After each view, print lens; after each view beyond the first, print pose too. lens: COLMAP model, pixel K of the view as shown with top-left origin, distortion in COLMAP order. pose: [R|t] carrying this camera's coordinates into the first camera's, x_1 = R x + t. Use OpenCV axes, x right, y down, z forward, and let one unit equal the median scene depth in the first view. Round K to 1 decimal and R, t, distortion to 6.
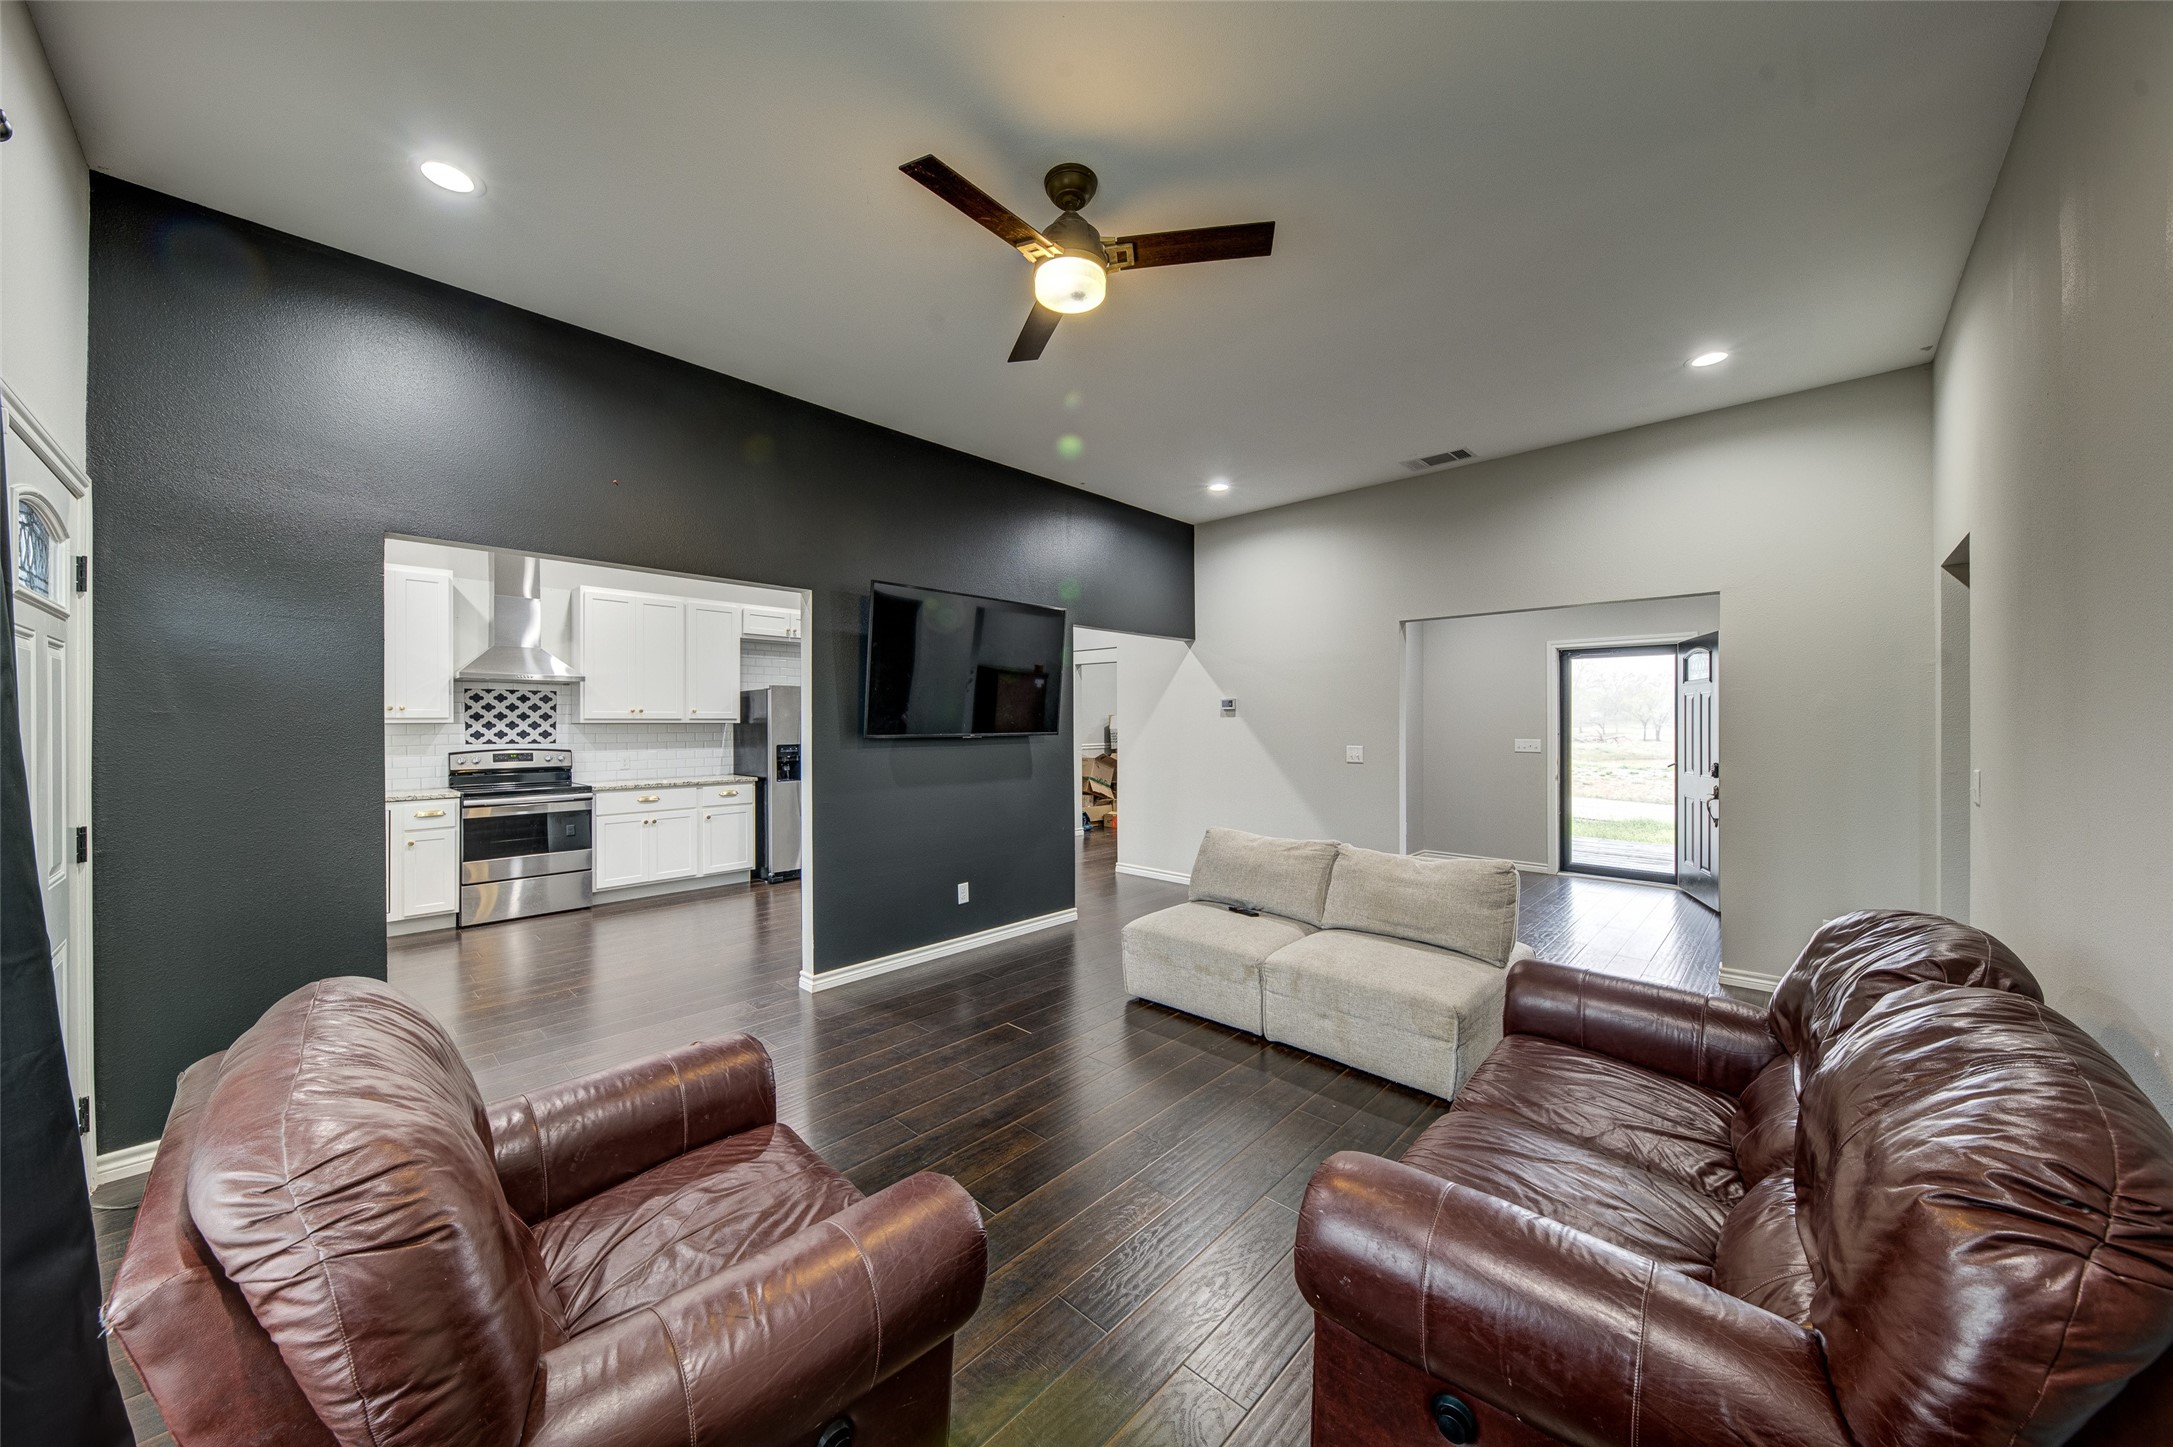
lens RADIAL K [[763.8, 0, 1048.3], [0, 763.8, 723.1], [0, 0, 1]] dist [0.005941, -0.003825]
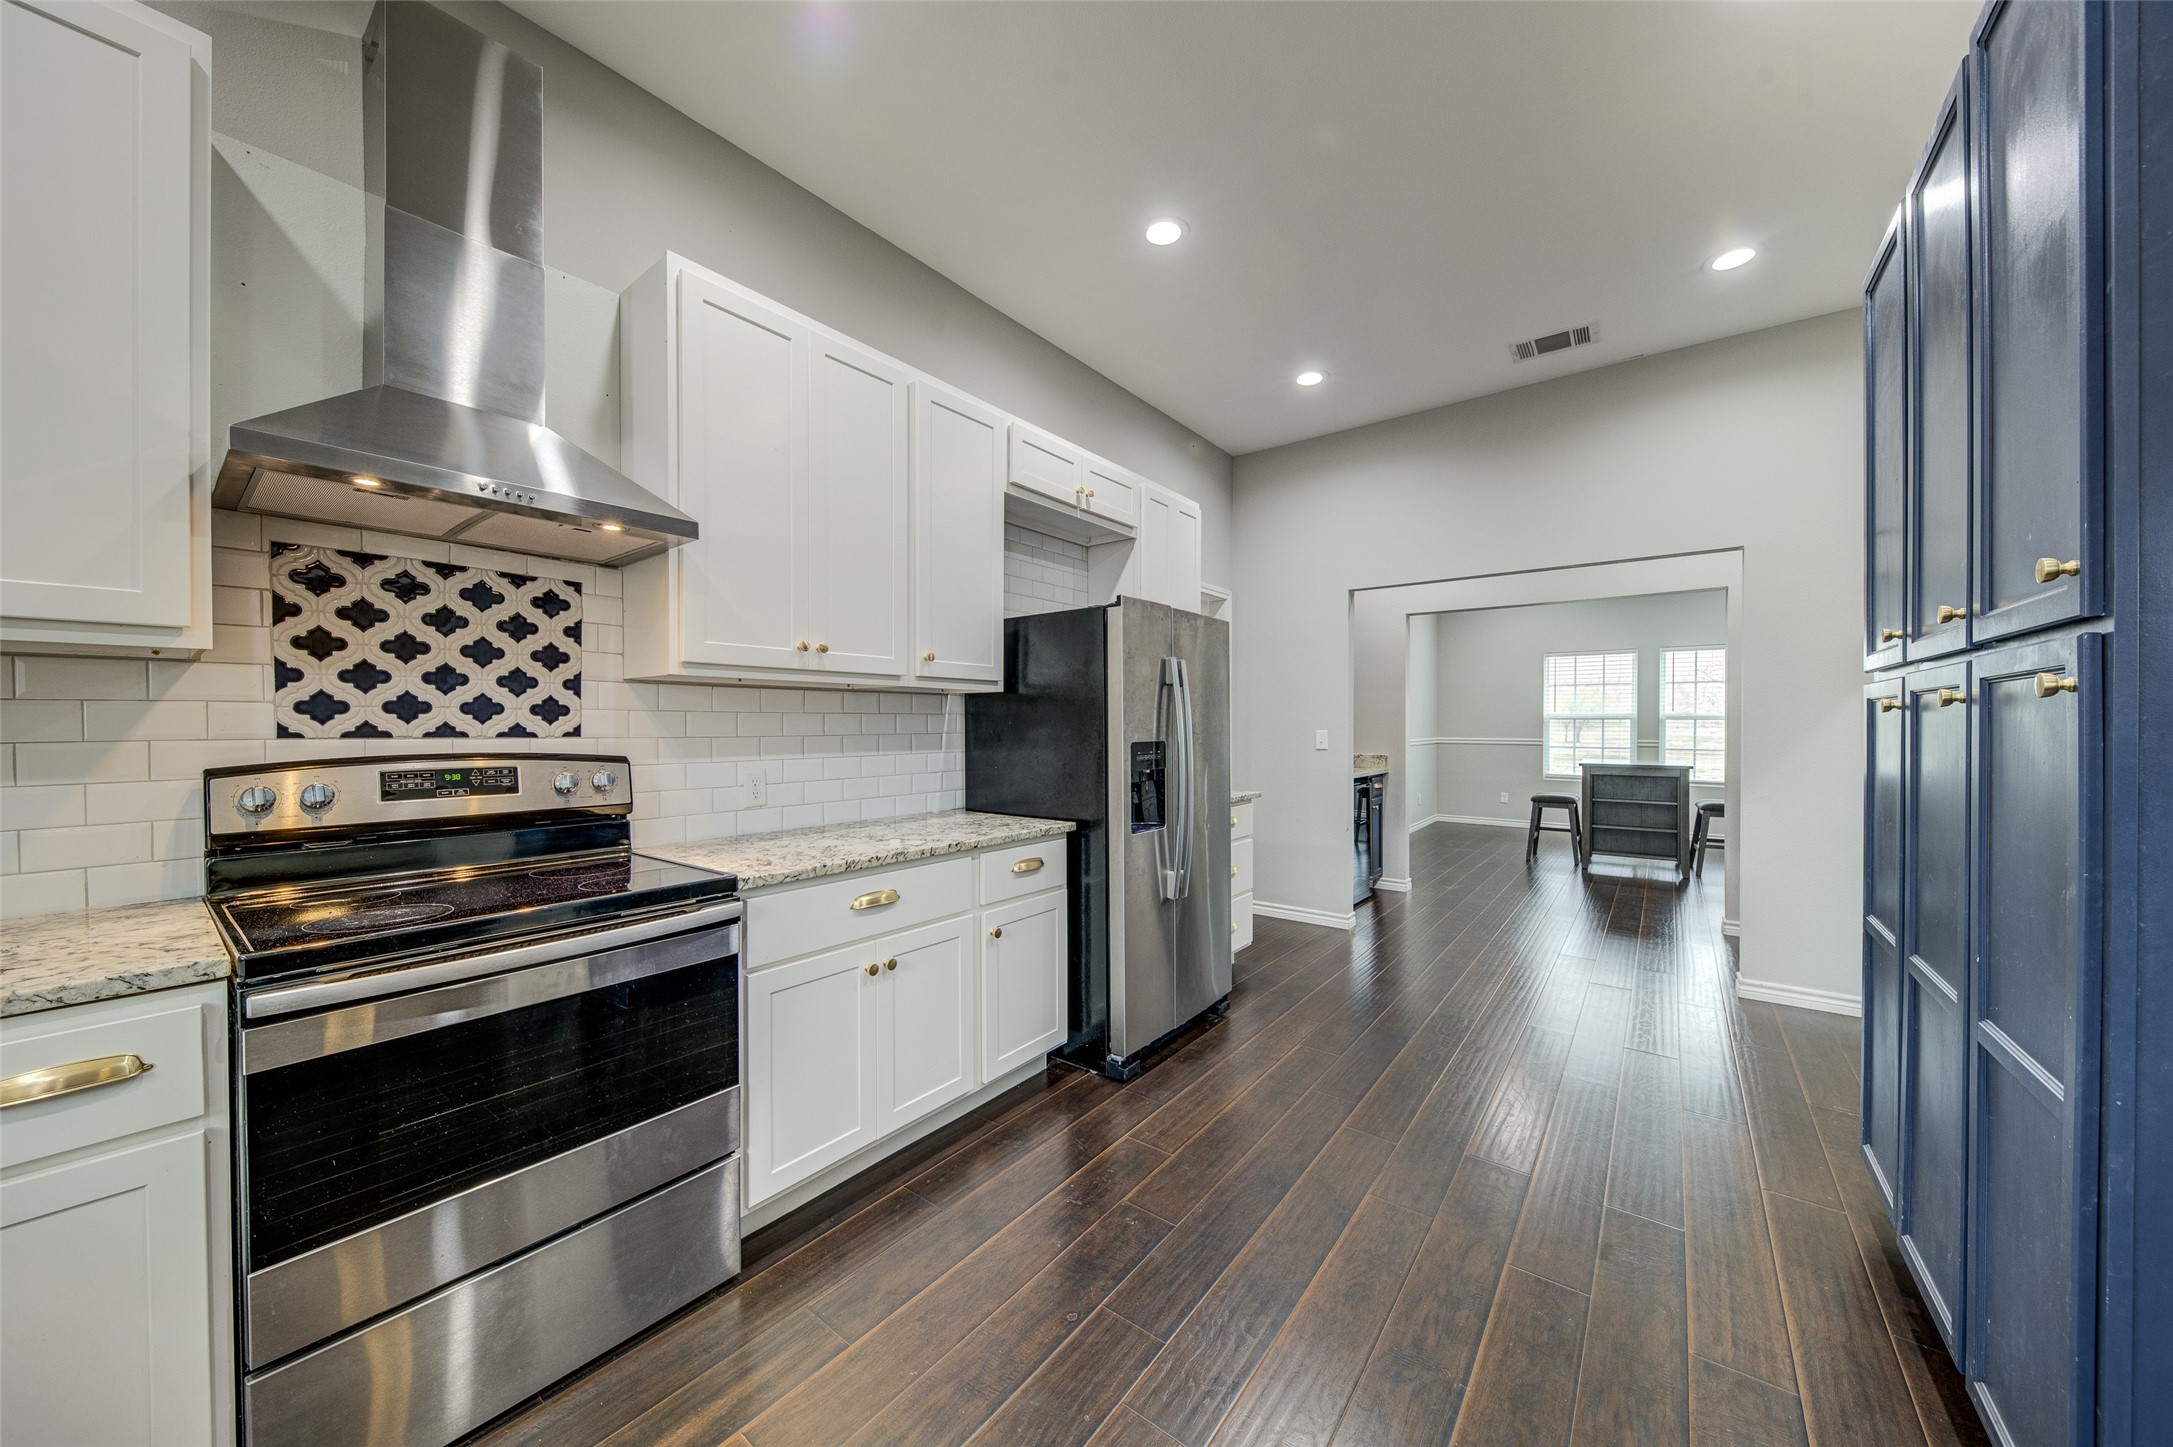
lens RADIAL K [[763.8, 0, 1048.5], [0, 763.8, 729.8], [0, 0, 1]] dist [0.005941, -0.003825]
pose [[0.994483, 0.000344, 0.104896, -0.487856], [-0.000885, 0.999987, 0.005109, 0.021824], [-0.104893, -0.005174, 0.994470, 0.662732]]
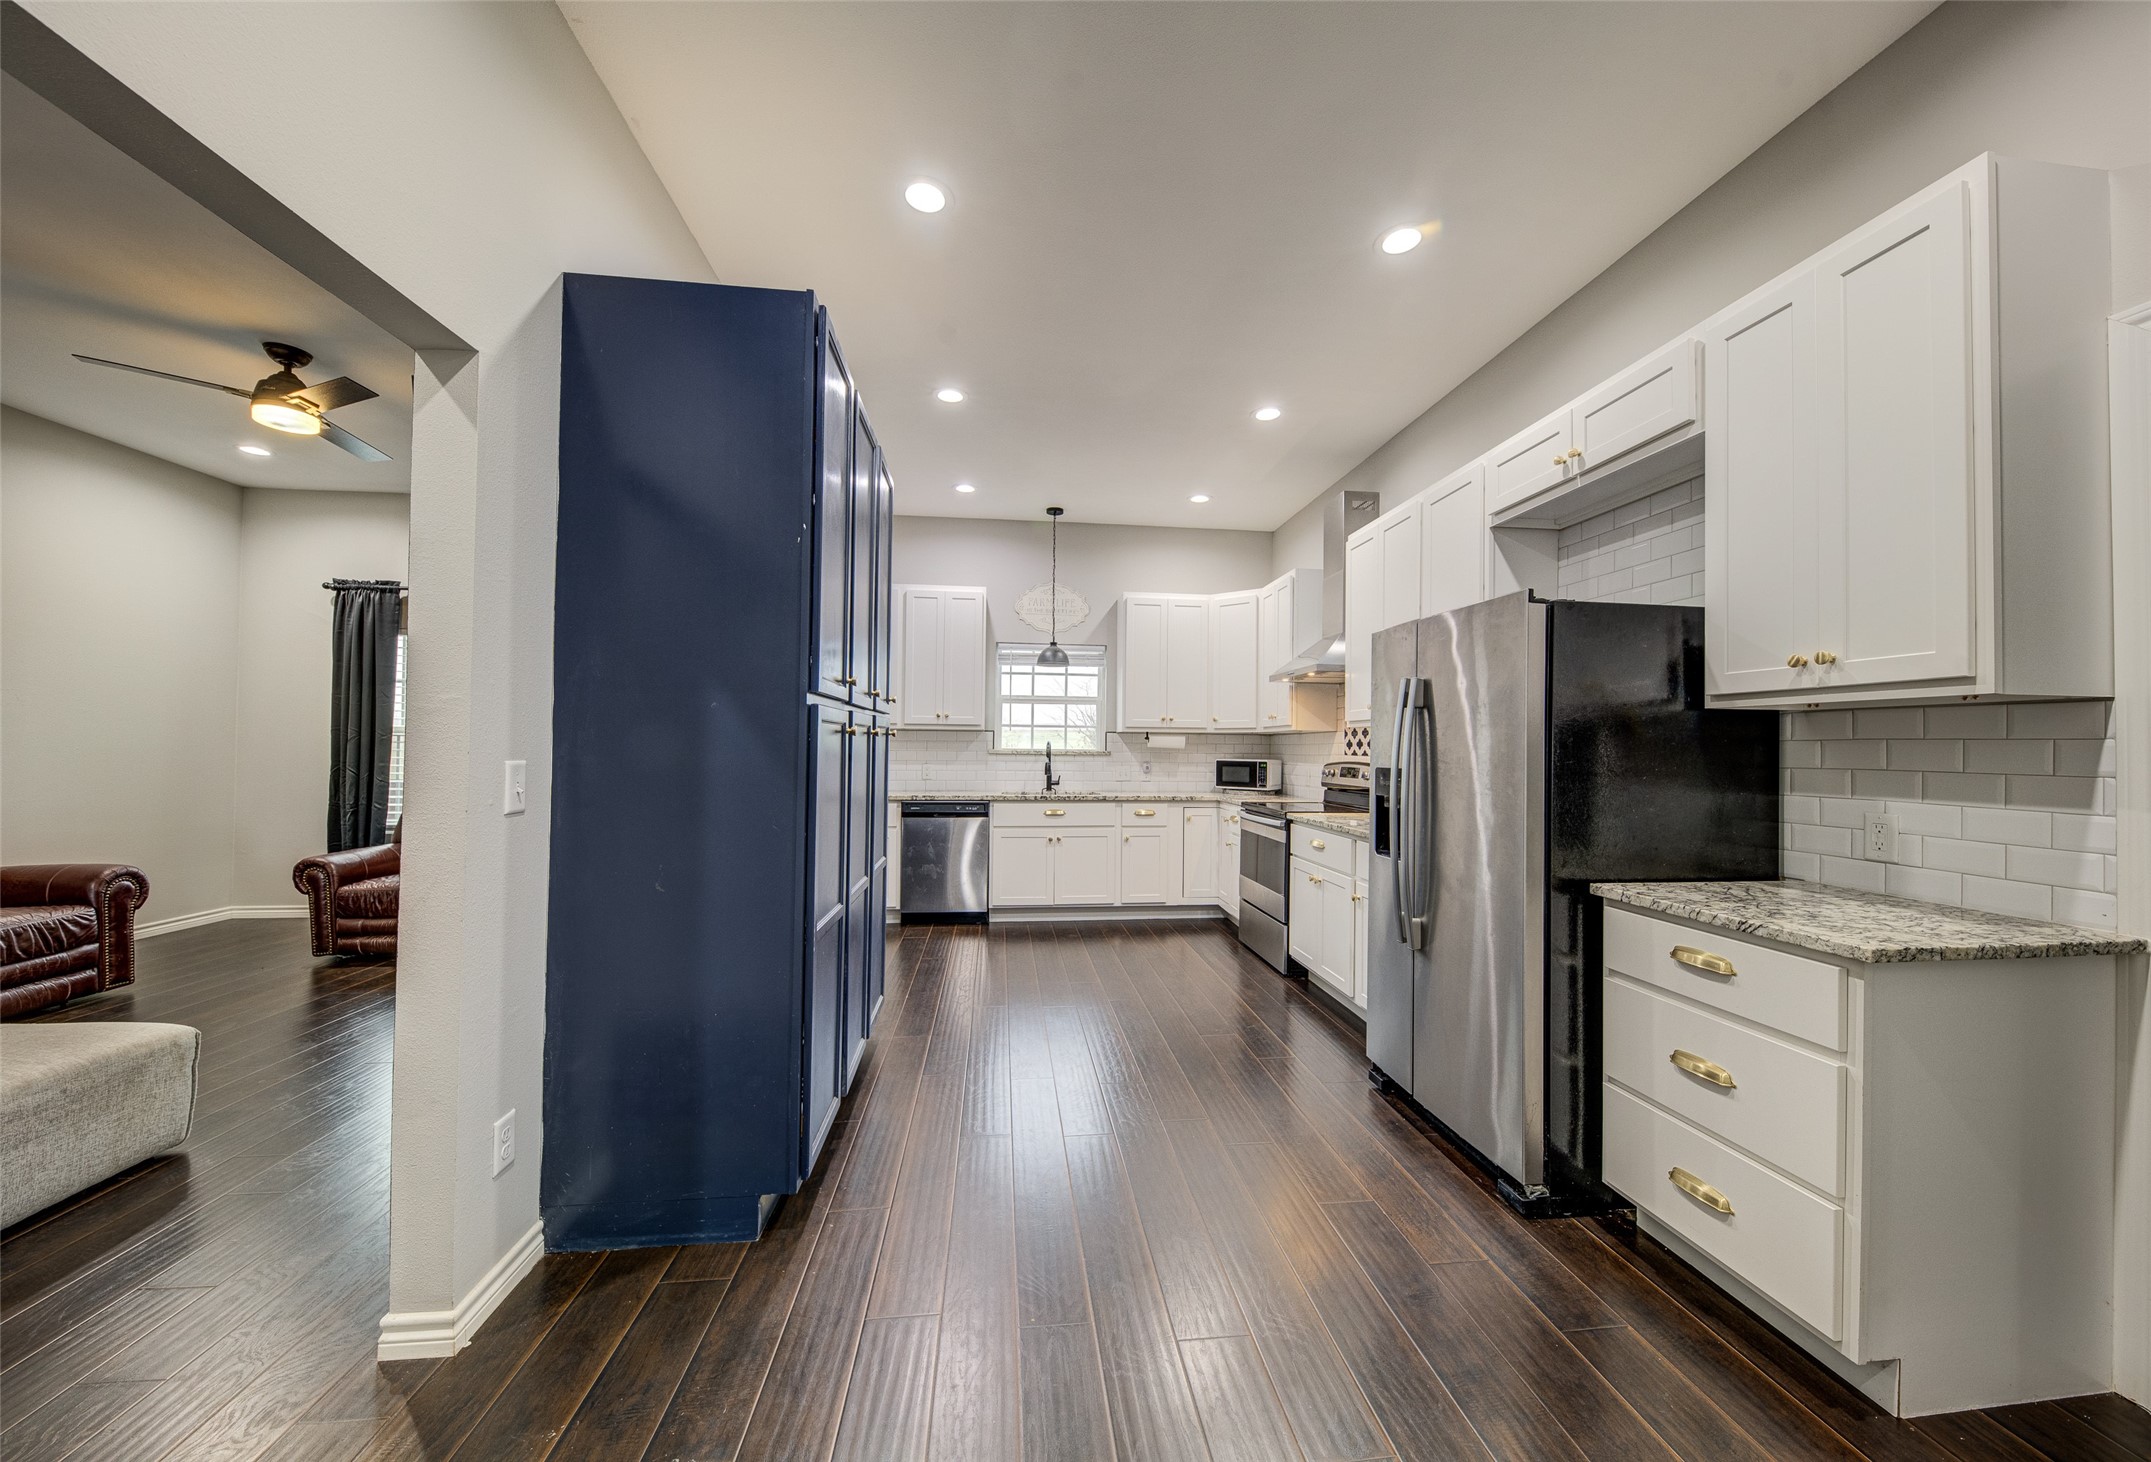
lens RADIAL K [[752.7, 0, 1077.2], [0, 752.7, 744.5], [0, 0, 1]] dist [-0.006144, -0.001508]
pose [[-0.636096, -0.009642, -0.771550, 0.091744], [-0.013430, 0.999909, -0.001424, 0.019912], [0.771493, 0.009456, -0.636167, 1.259633]]
